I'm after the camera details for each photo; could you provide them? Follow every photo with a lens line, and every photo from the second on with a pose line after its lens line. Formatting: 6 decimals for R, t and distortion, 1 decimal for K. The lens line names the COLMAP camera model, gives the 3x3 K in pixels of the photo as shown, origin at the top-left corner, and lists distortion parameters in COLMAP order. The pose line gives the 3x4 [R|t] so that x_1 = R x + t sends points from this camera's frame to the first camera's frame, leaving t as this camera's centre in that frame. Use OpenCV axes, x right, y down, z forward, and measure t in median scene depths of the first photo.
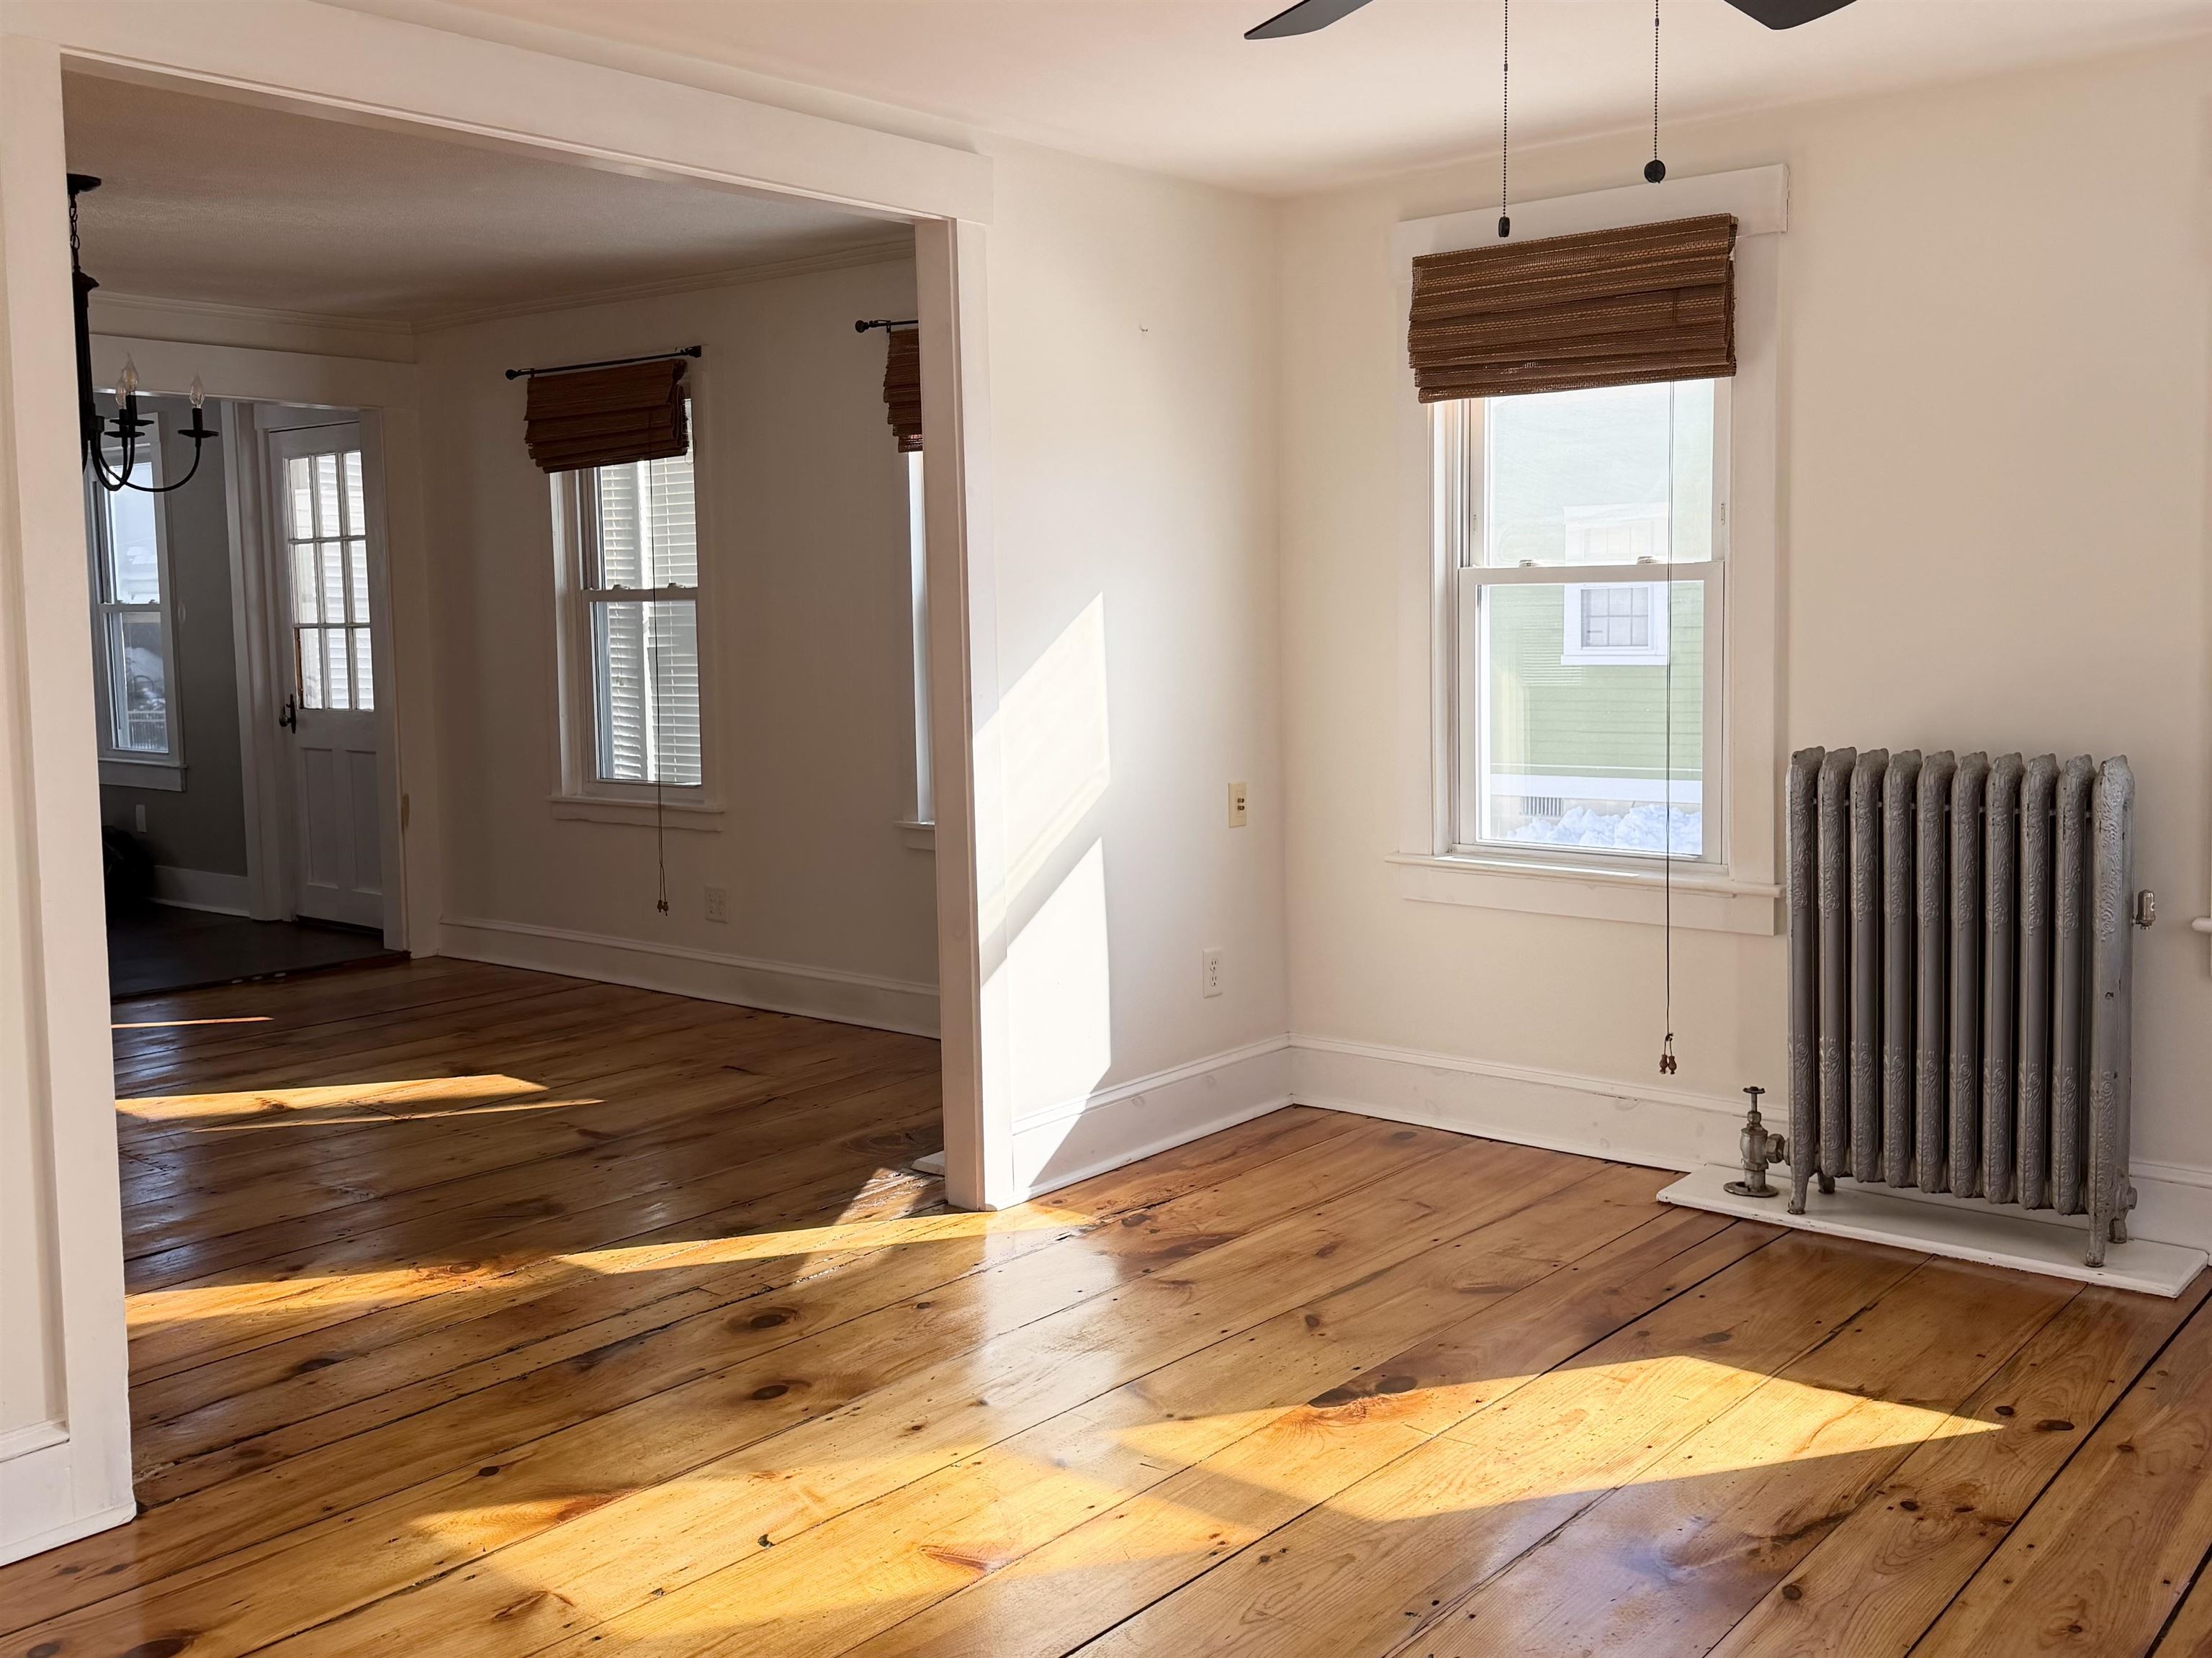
lens RADIAL K [[2087.8, 0, 1034.6], [0, 2087.8, 735.8], [0, 0, 1]] dist [0.145691, -0.316577]
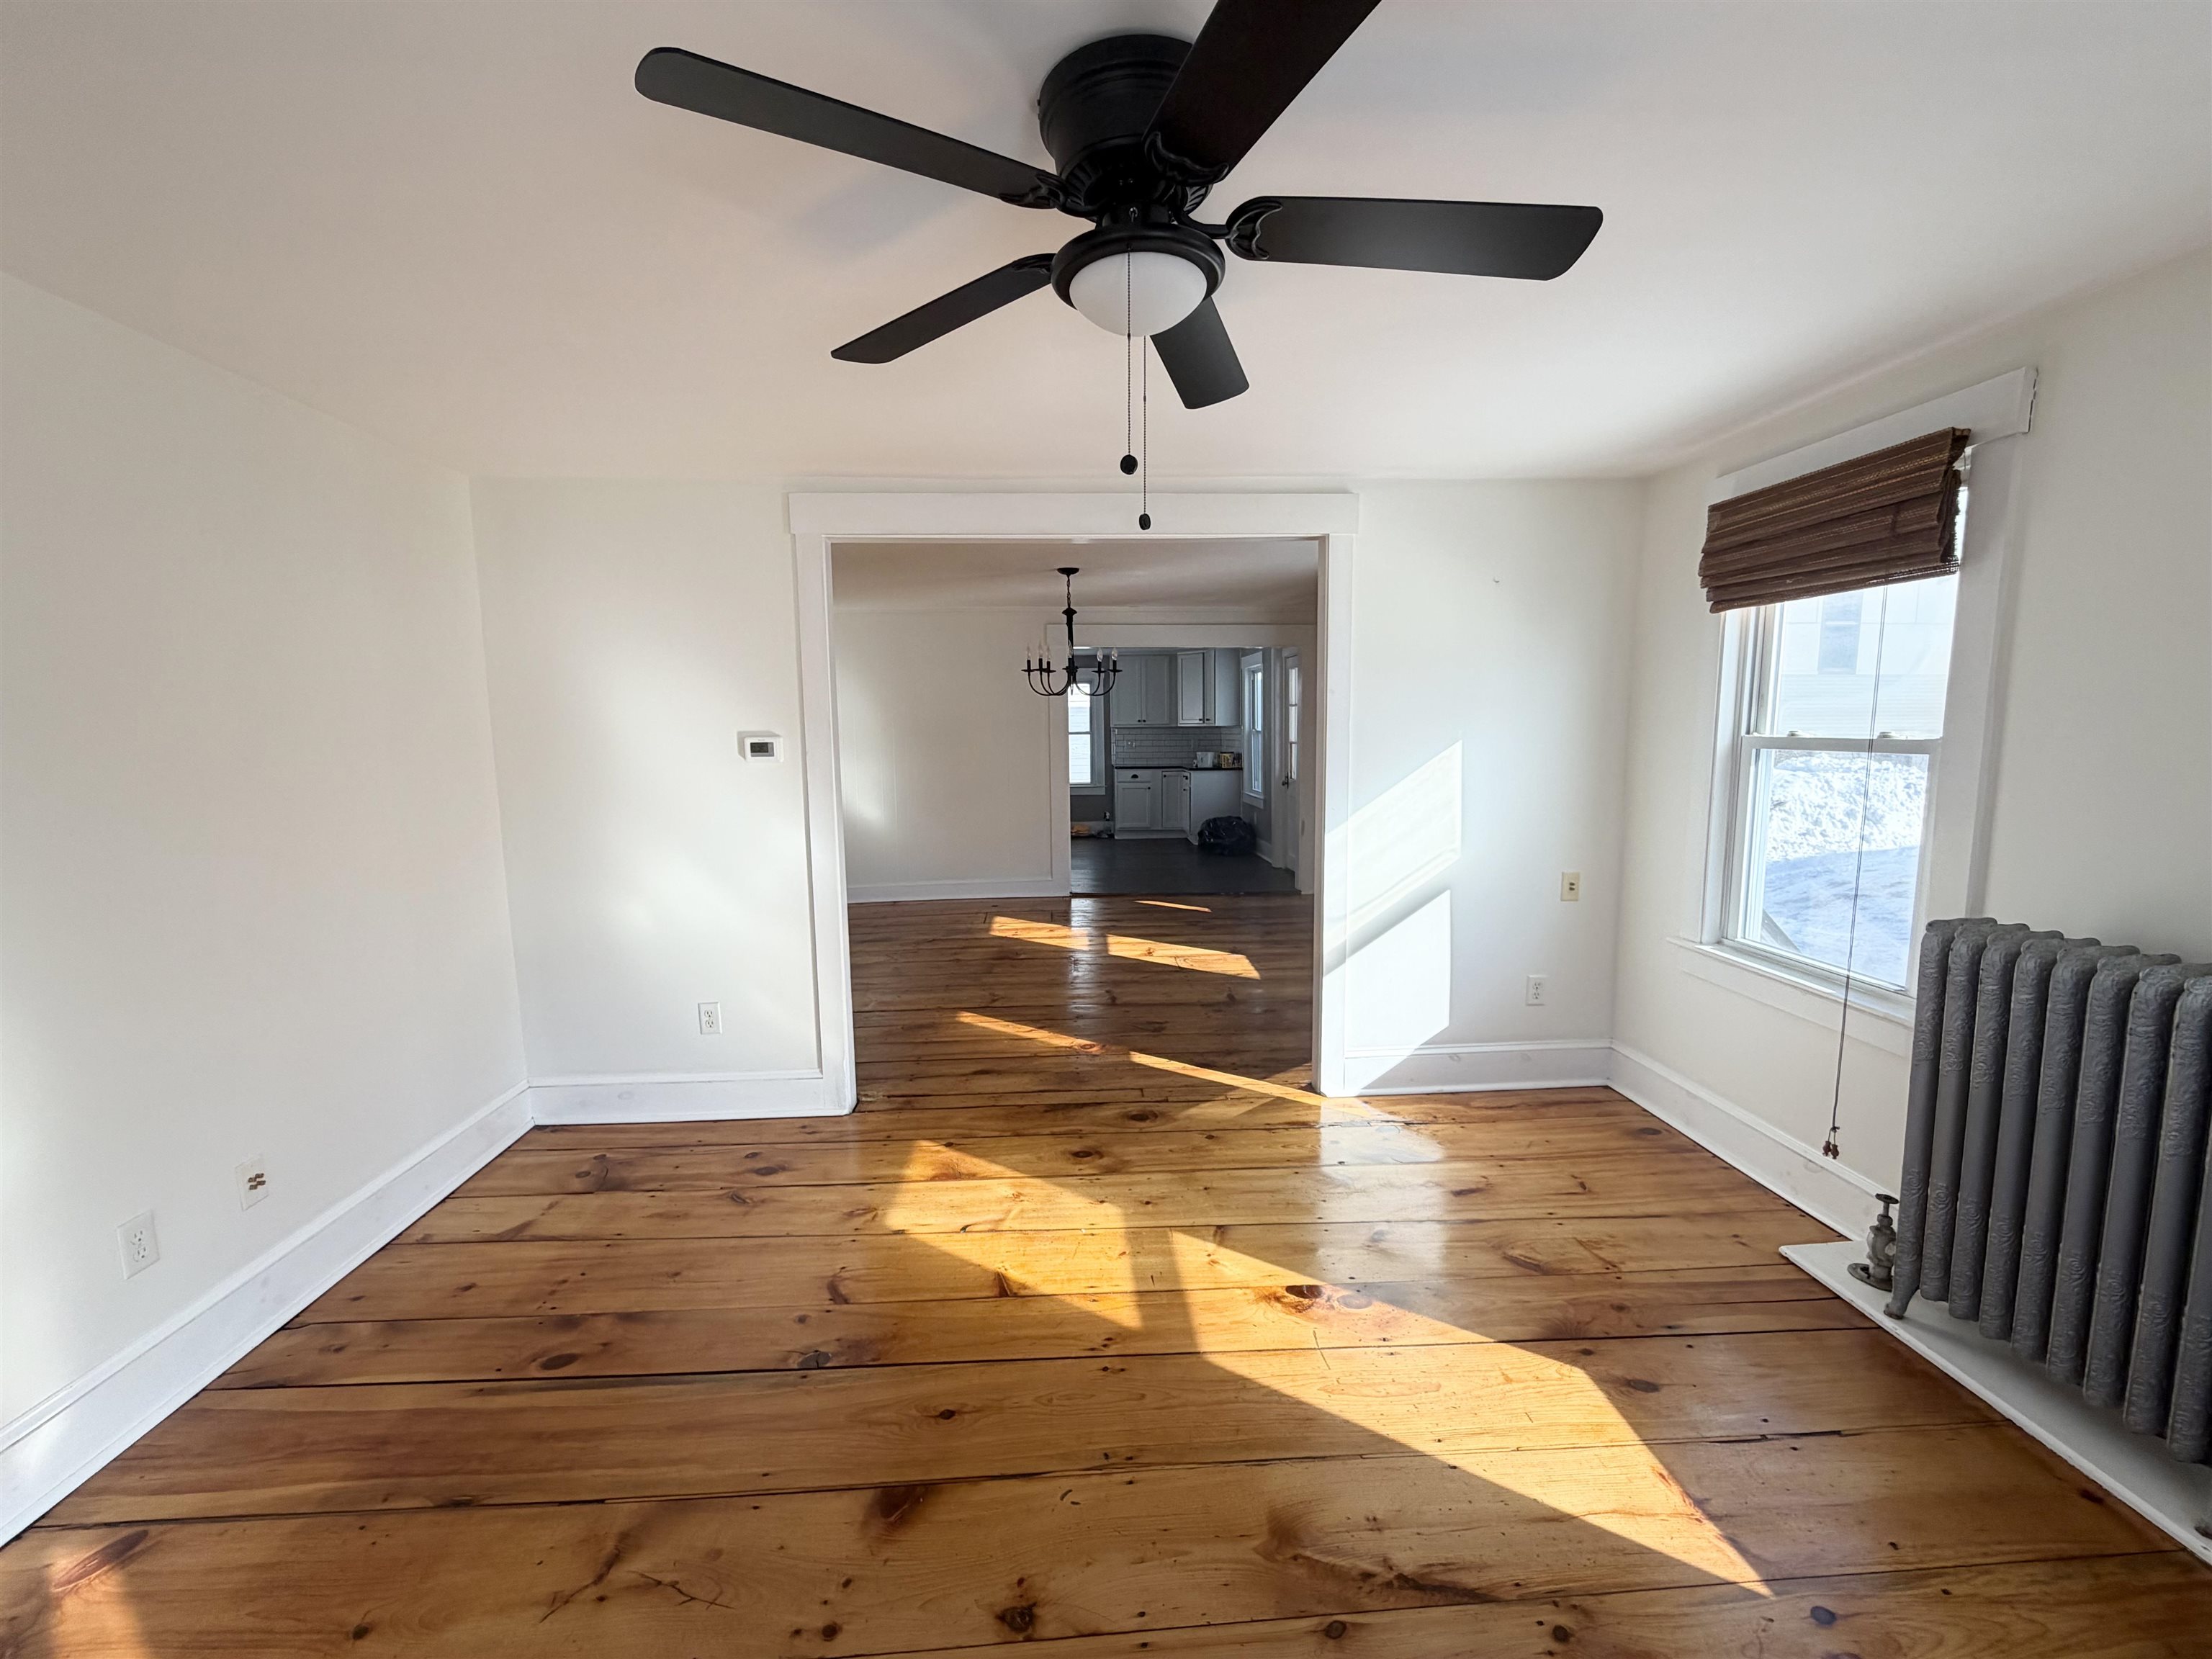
lens RADIAL K [[882.5, 0, 1093.6], [0, 882.5, 826.2], [0, 0, 1]] dist [-0.000171, -0.000350]
pose [[0.695596, 0.094619, -0.712175, 0.338166], [-0.050301, 0.995271, 0.083100, -0.051217], [0.716670, -0.021981, 0.697066, 0.329484]]
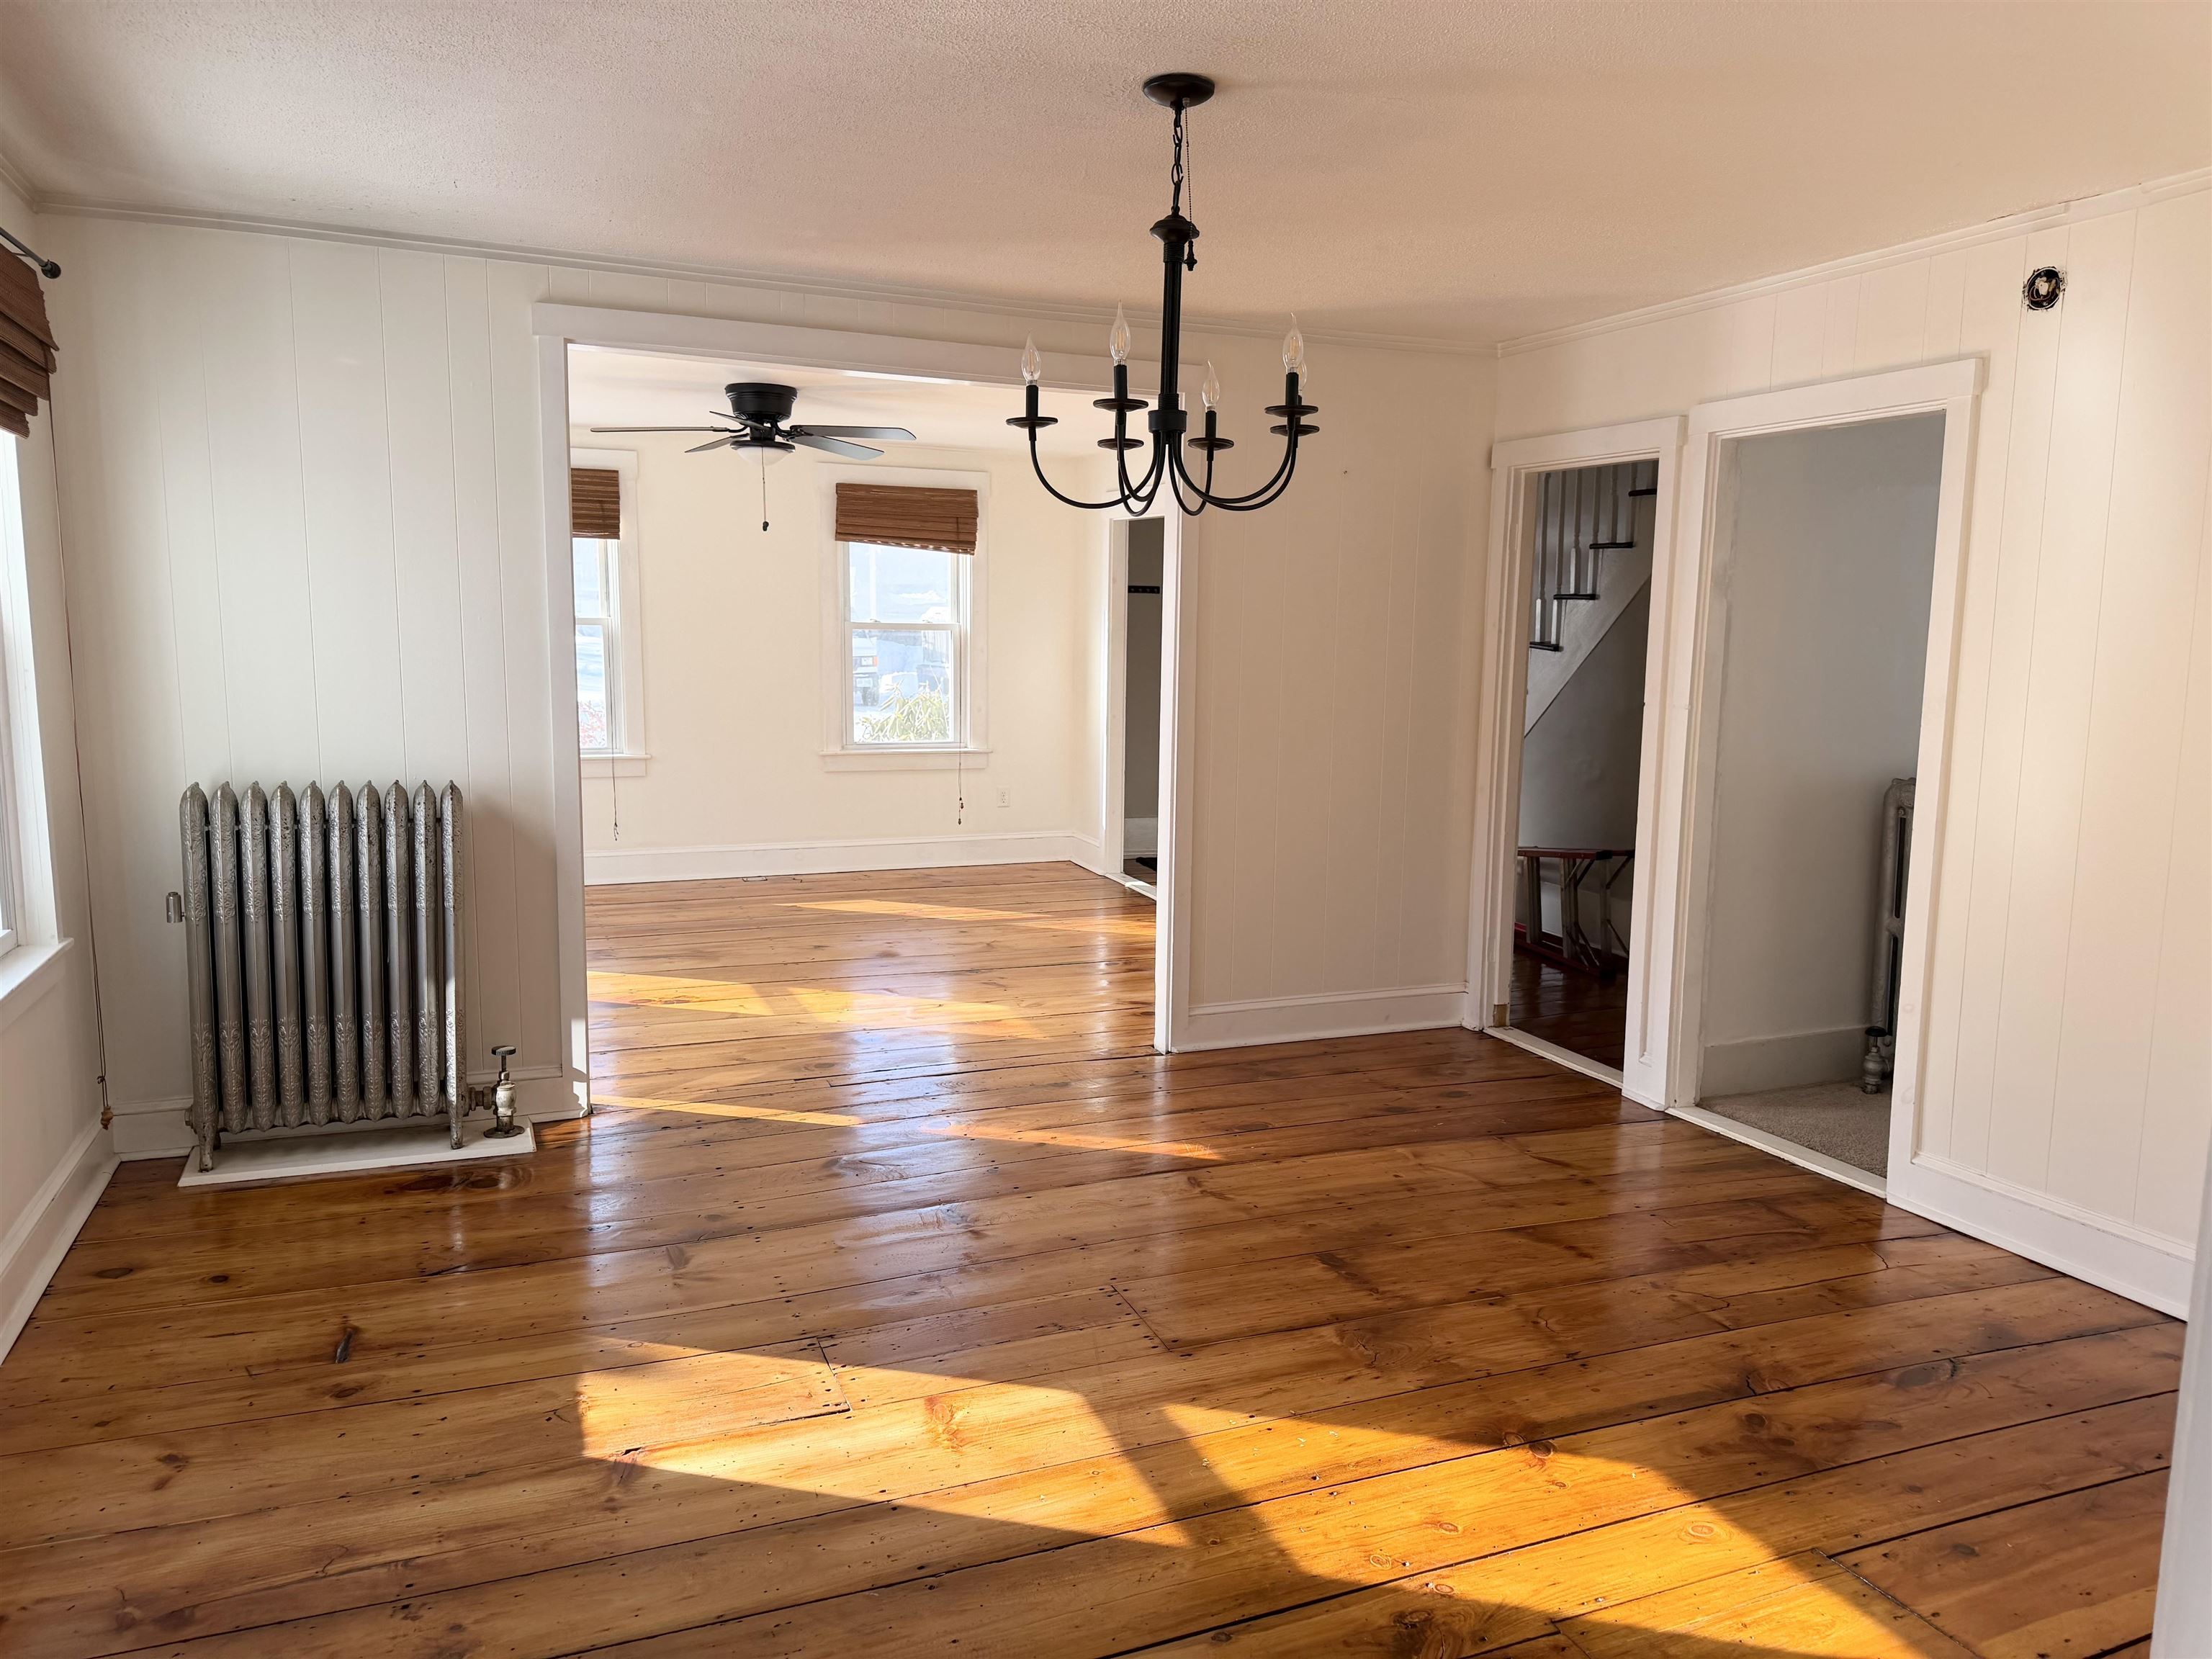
lens RADIAL K [[1543.8, 0, 1106.0], [0, 1543.8, 829.5], [0, 0, 1]] dist [-0.022145, -0.000208]
pose [[-0.899963, -0.042824, 0.433858, -0.707438], [0.040181, 0.982781, 0.180353, -0.103595], [-0.434110, 0.179744, -0.882746, 1.618189]]
